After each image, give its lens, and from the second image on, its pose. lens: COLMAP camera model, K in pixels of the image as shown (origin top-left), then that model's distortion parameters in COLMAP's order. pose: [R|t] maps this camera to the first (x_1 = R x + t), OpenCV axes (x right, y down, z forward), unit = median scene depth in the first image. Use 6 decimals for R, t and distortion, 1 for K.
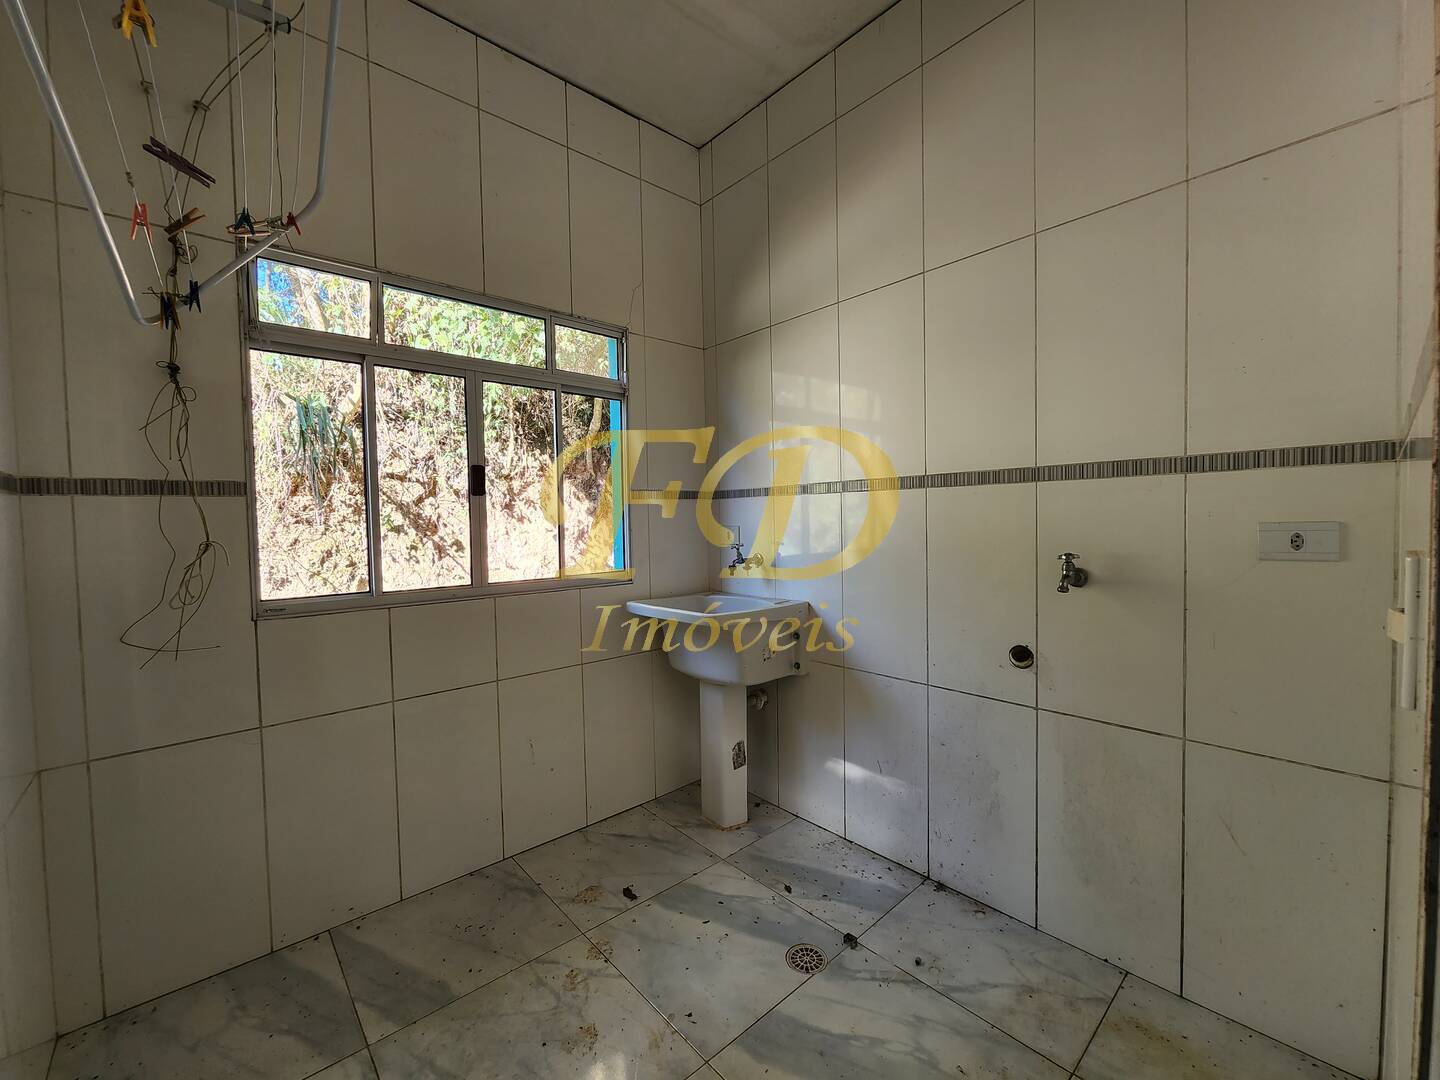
lens RADIAL K [[597.3, 0, 714.3], [0, 597.3, 540.2], [0, 0, 1]] dist [-0.000380, -0.000138]
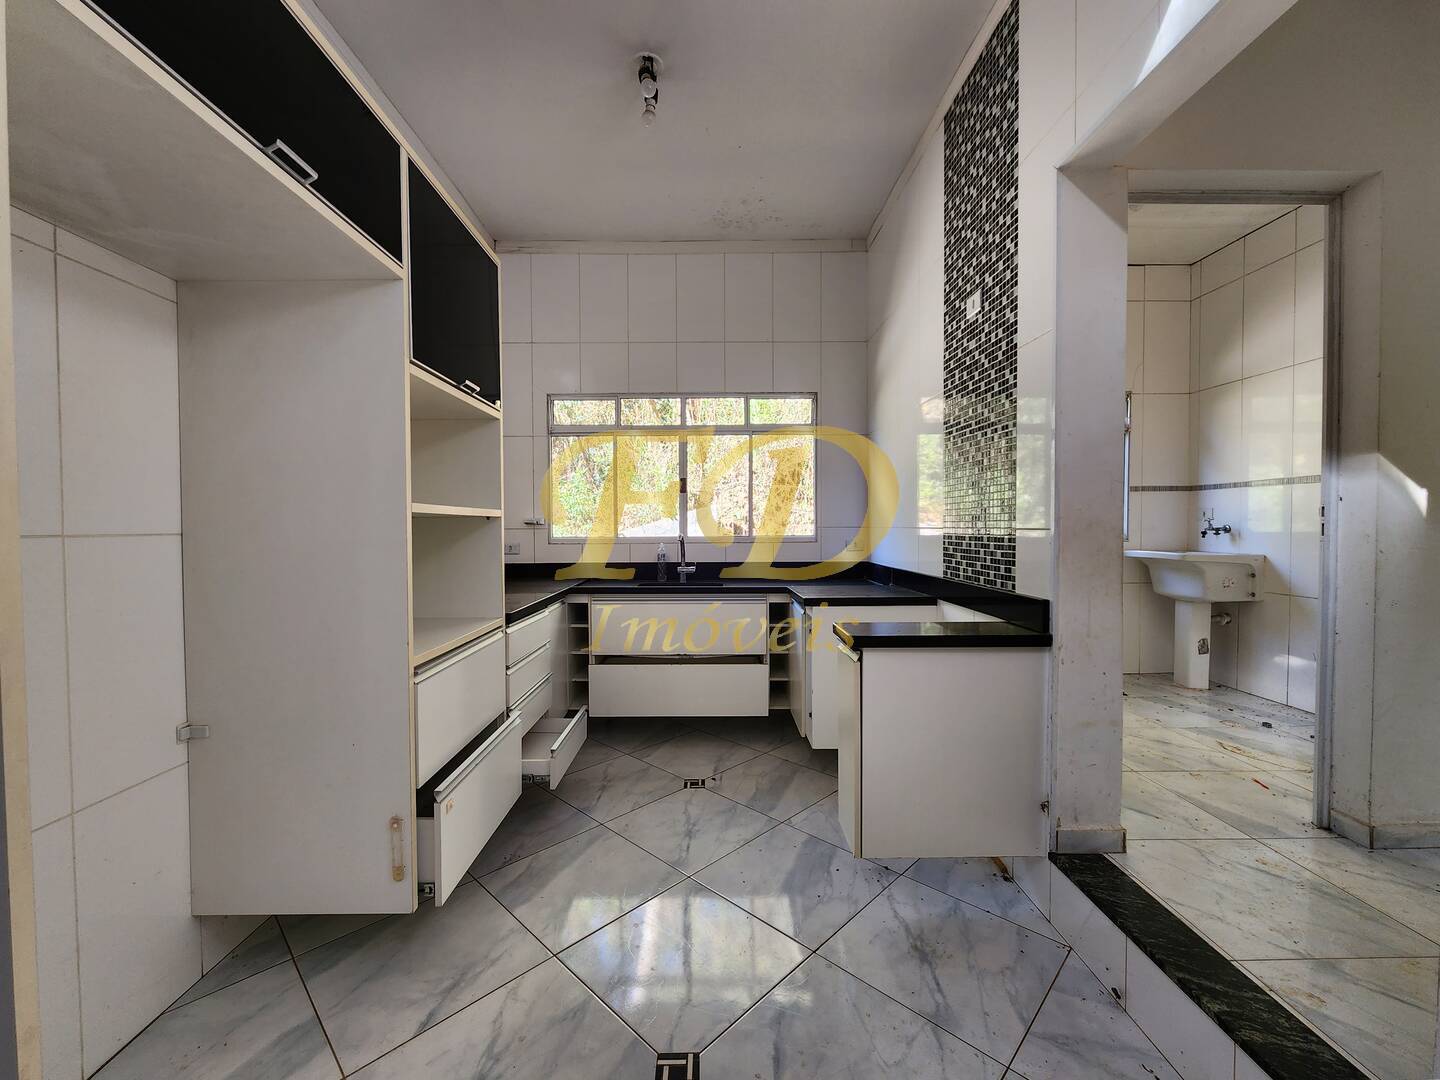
lens RADIAL K [[597.3, 0, 714.3], [0, 597.3, 540.2], [0, 0, 1]] dist [-0.000380, -0.000138]
pose [[0.756998, 0.033480, -0.652559, 0.084442], [-0.034700, 0.999337, 0.011018, 0.096665], [0.652495, 0.014303, 0.757658, -1.114128]]
